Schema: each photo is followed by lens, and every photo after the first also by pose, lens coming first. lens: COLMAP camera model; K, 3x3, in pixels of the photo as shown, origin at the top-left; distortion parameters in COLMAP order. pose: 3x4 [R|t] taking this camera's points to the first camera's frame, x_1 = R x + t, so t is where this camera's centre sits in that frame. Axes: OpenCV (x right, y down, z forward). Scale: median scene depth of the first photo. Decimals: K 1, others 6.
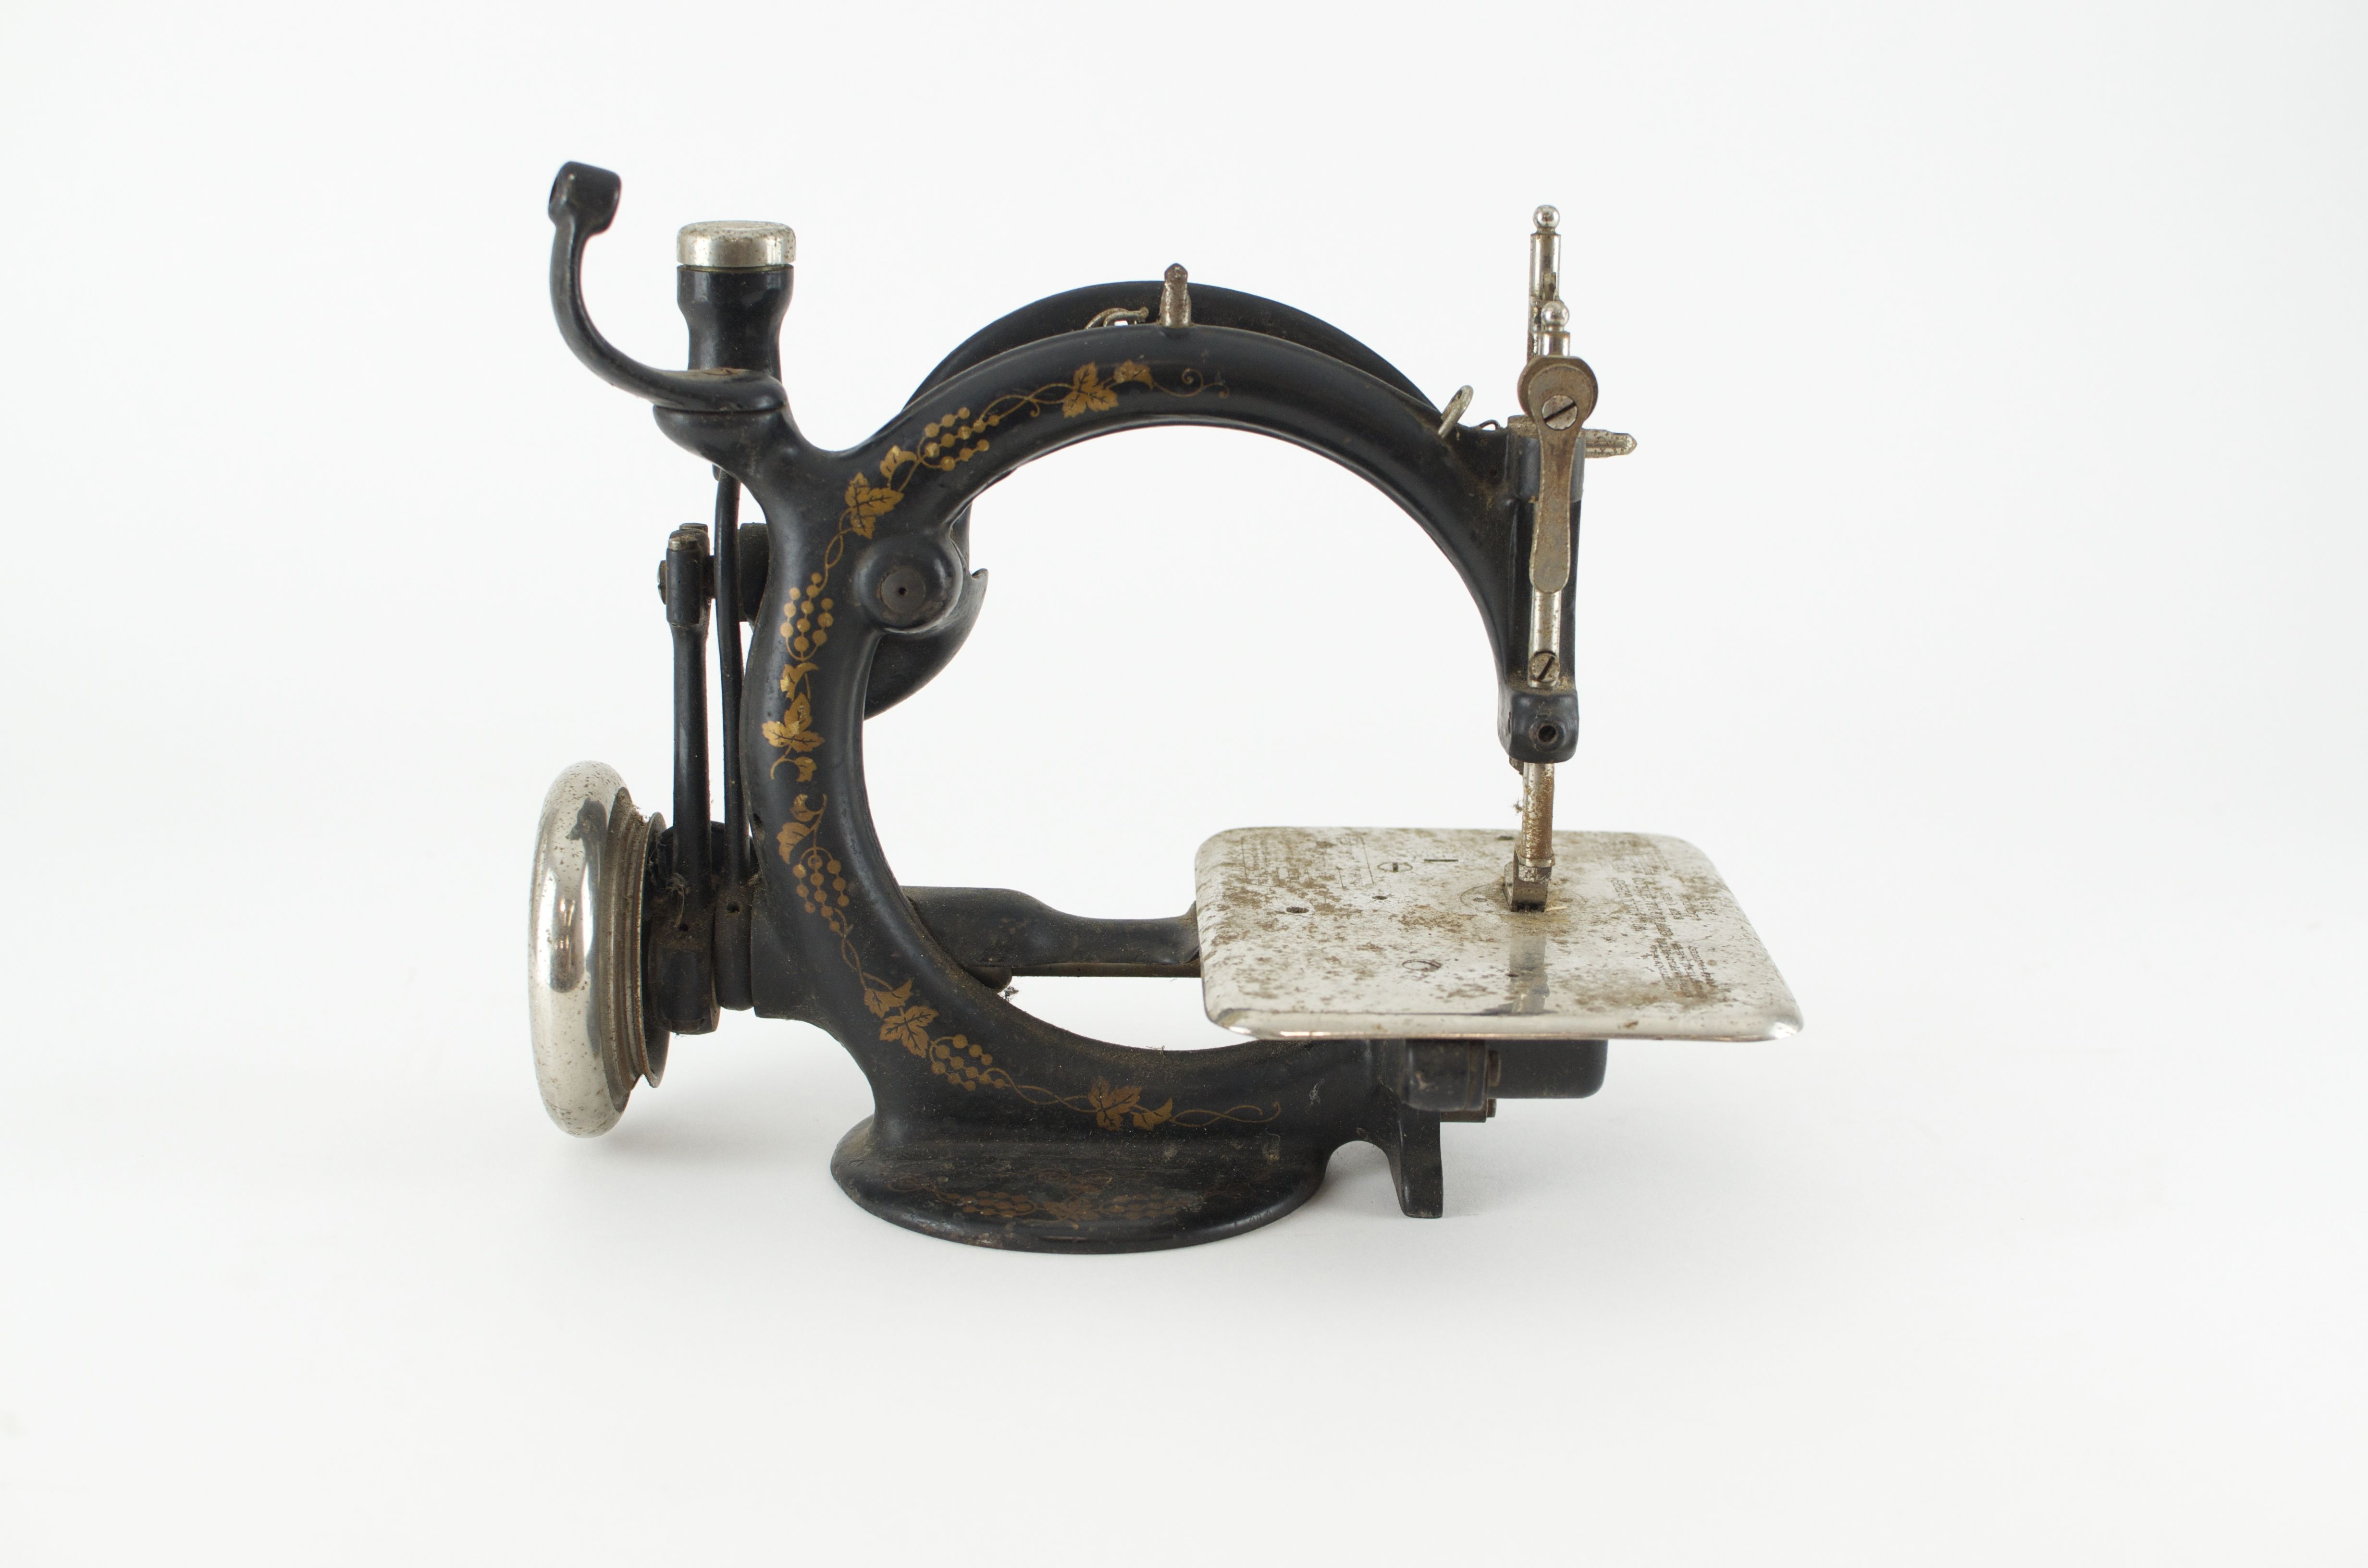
lens RADIAL K [[3637.8, 0, 1227.2], [0, 3637.8, 779.7], [0, 0, 1]] dist [-0.214566, -0.058159]
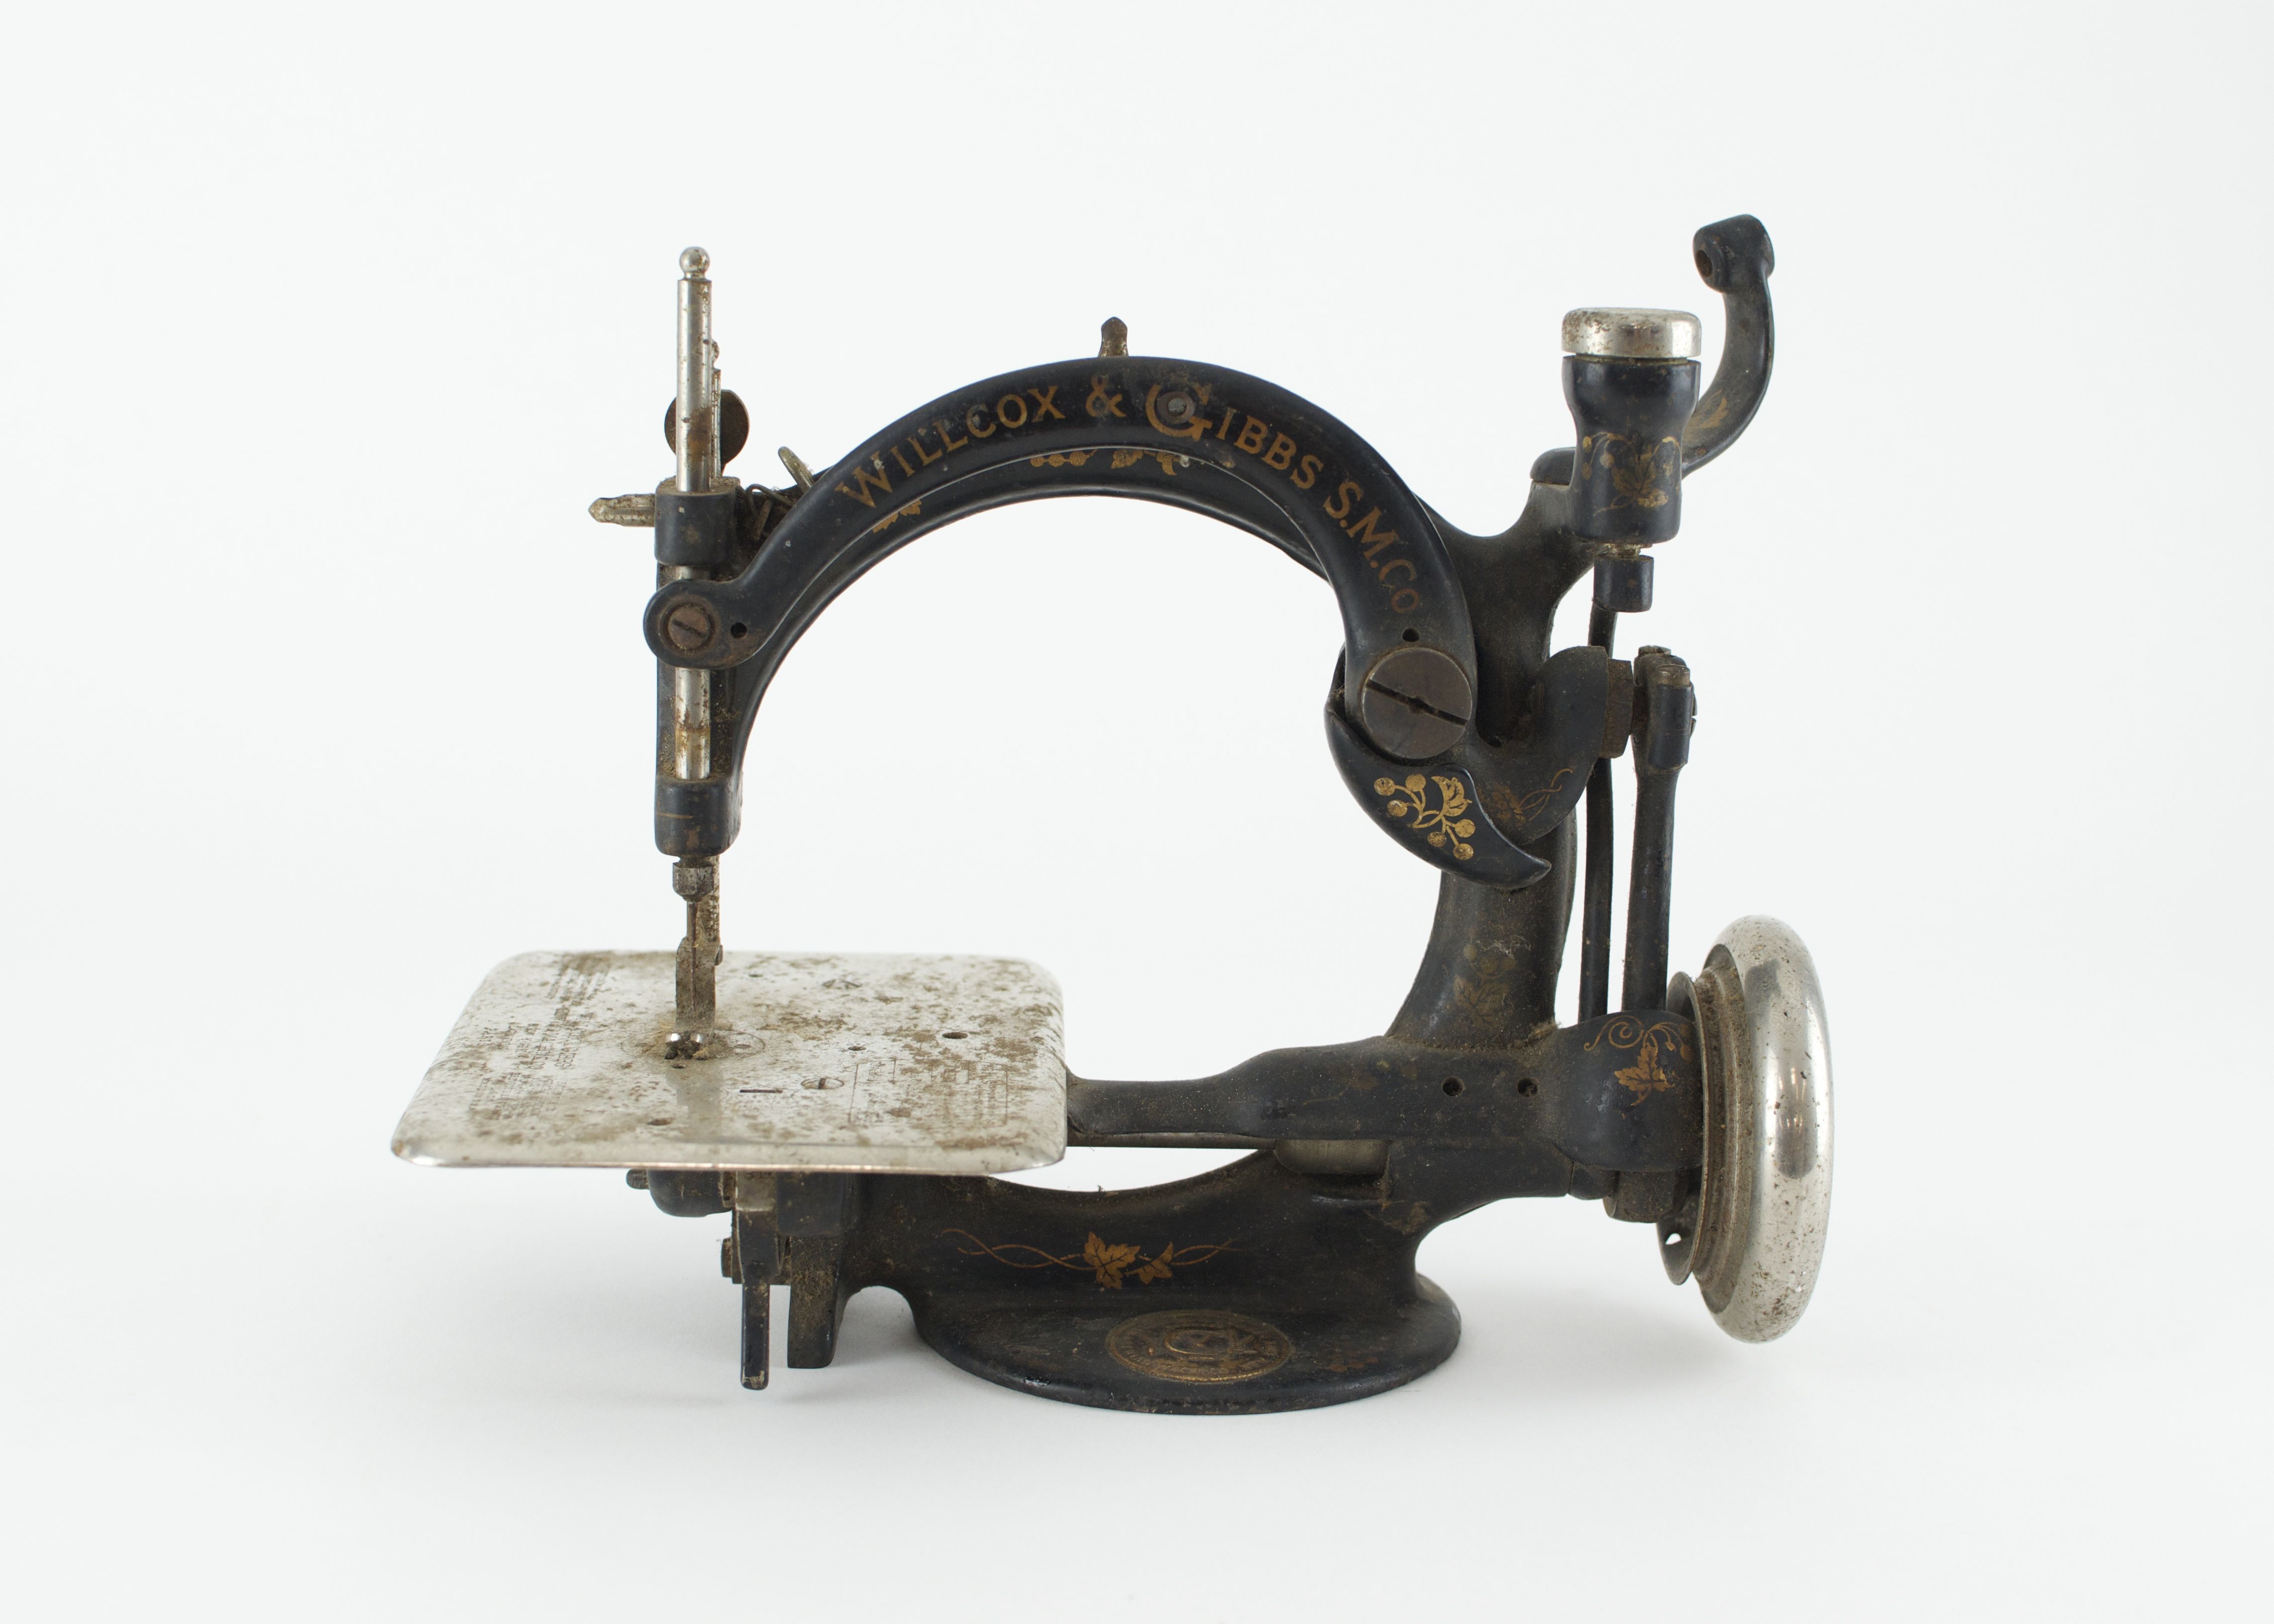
lens RADIAL K [[3616.6, 0, 1137.0], [0, 3616.6, 812.0], [0, 0, 1]] dist [-0.208296, 0.005979]
pose [[-0.999284, -0.036571, -0.009728, -0.014722], [-0.037203, 0.902334, 0.429429, -0.394088], [-0.006927, 0.429483, -0.903048, 1.761321]]
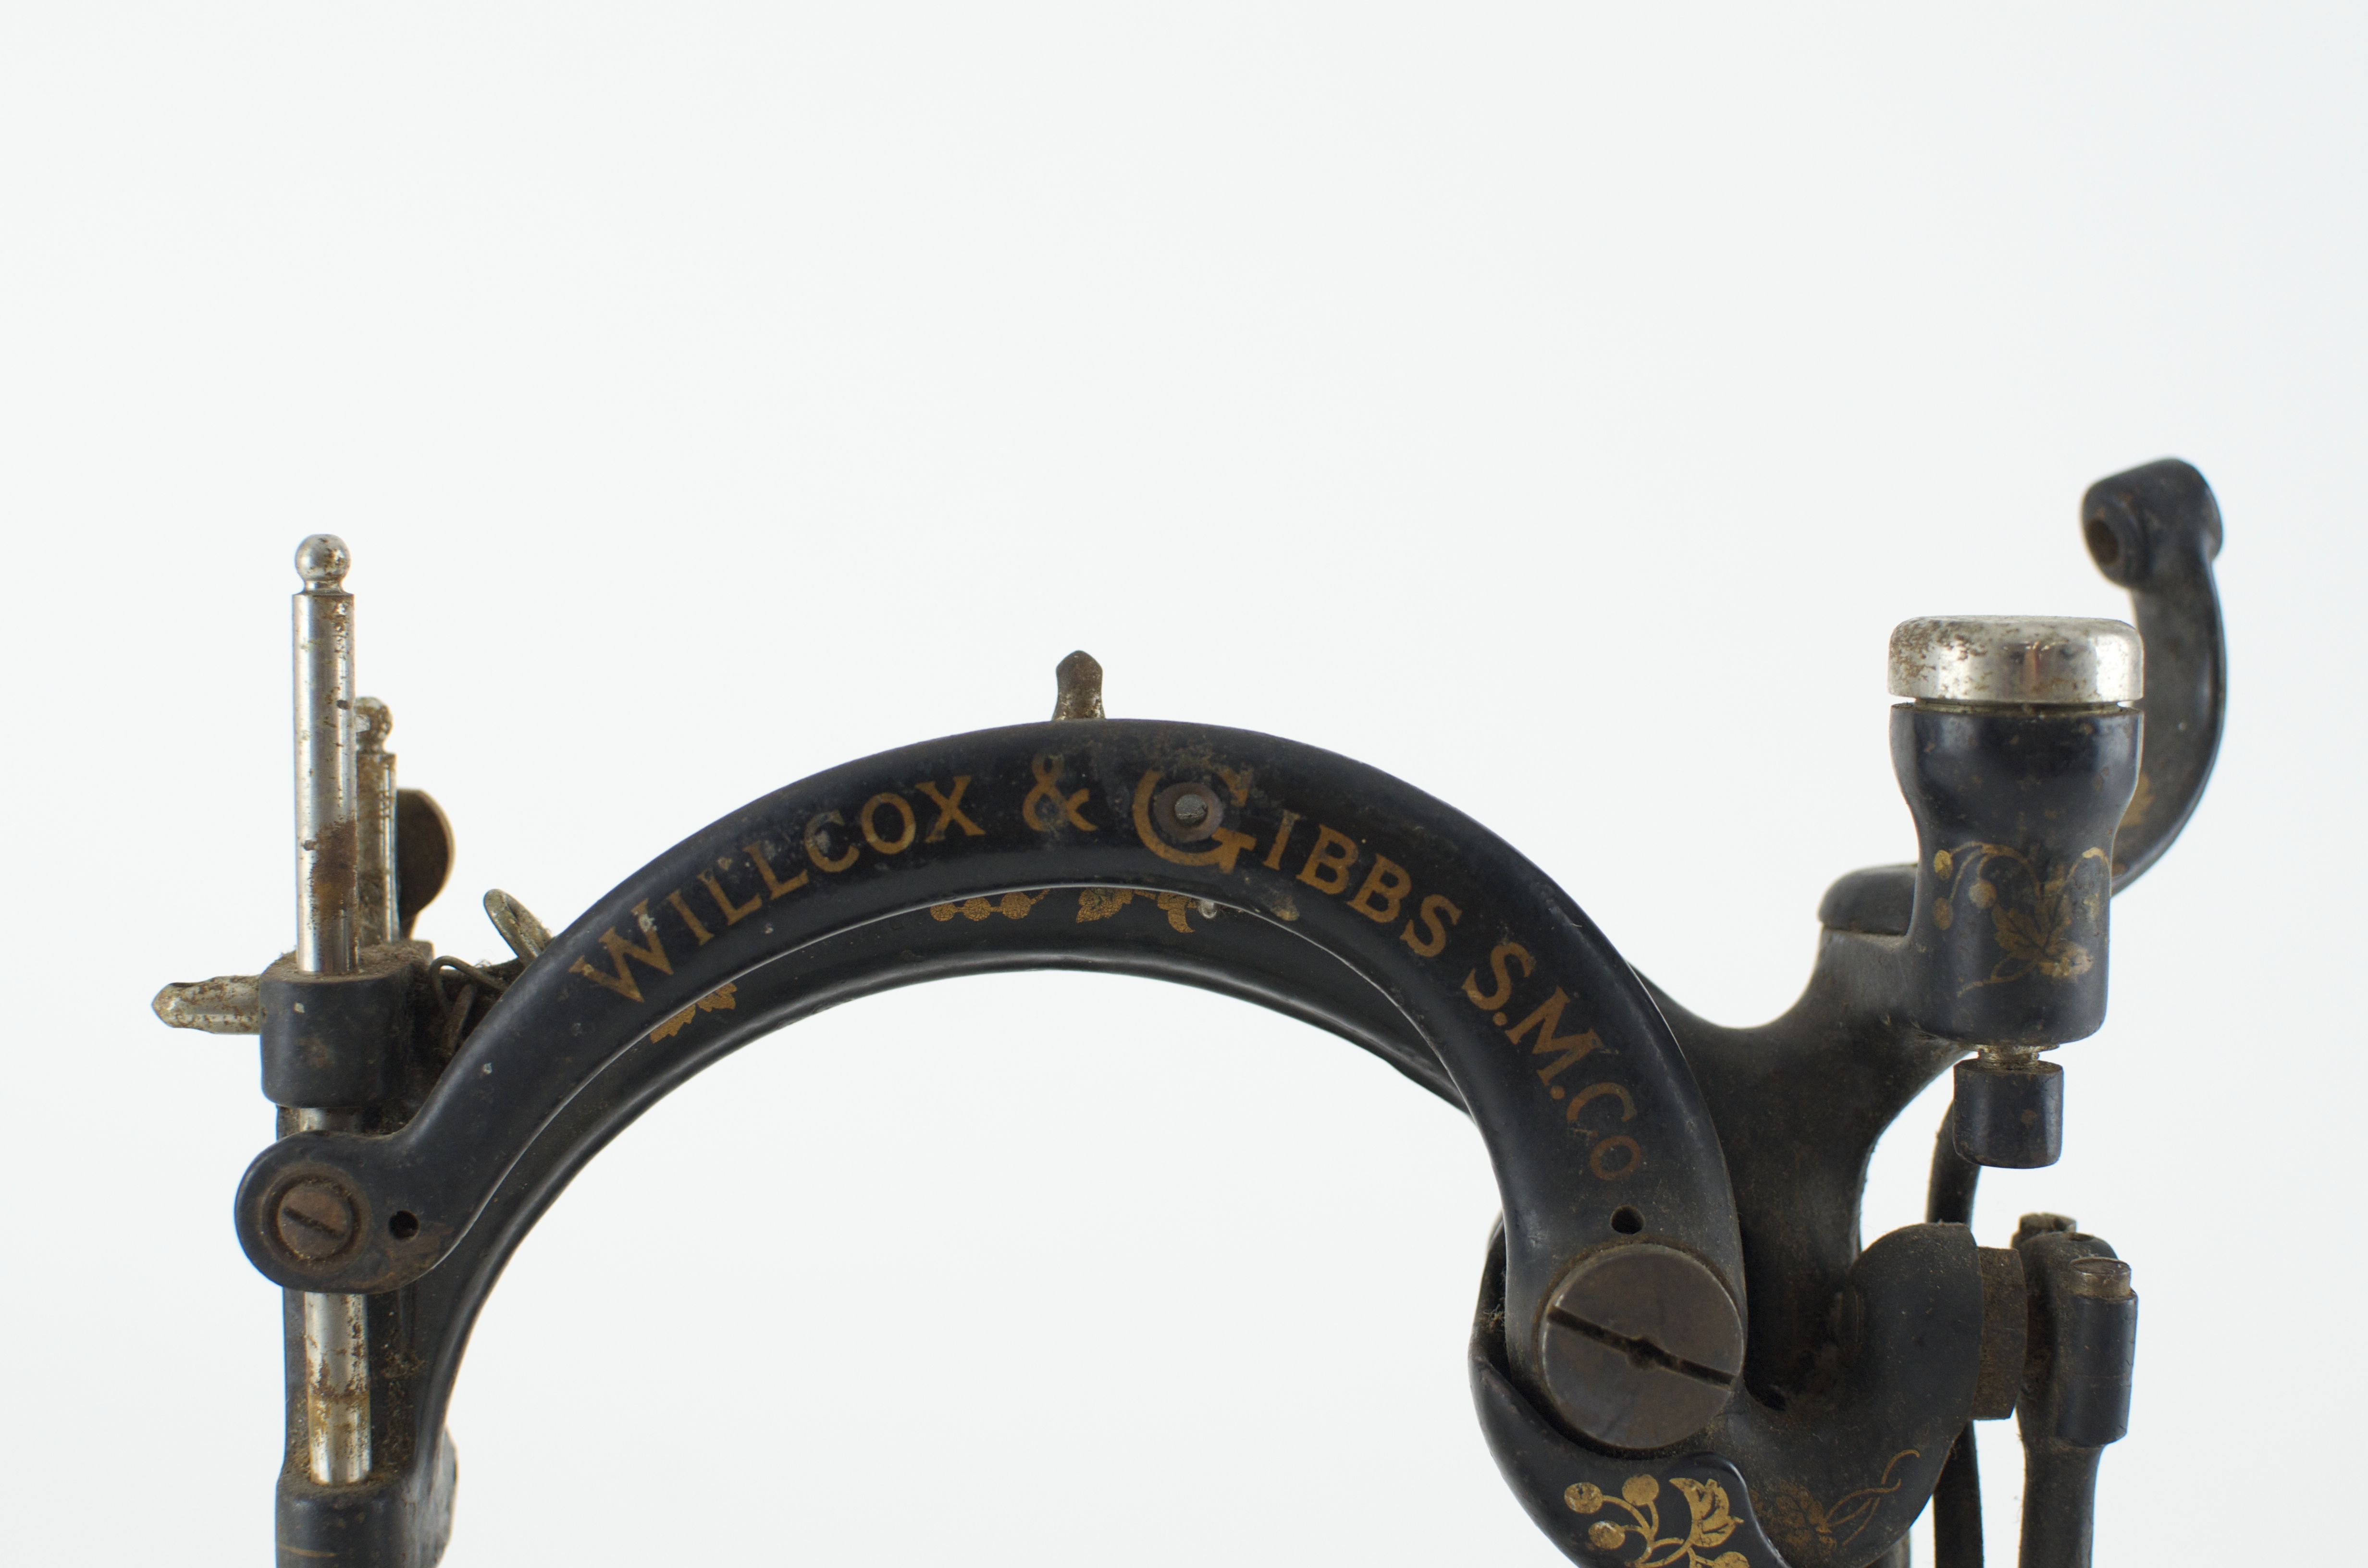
lens RADIAL K [[3637.8, 0, 1227.2], [0, 3637.8, 779.7], [0, 0, 1]] dist [-0.214566, -0.058159]
pose [[-0.999694, -0.021487, -0.012279, -0.026762], [-0.024311, 0.945471, 0.324797, -0.280938], [0.004630, 0.324996, -0.945704, 1.422362]]
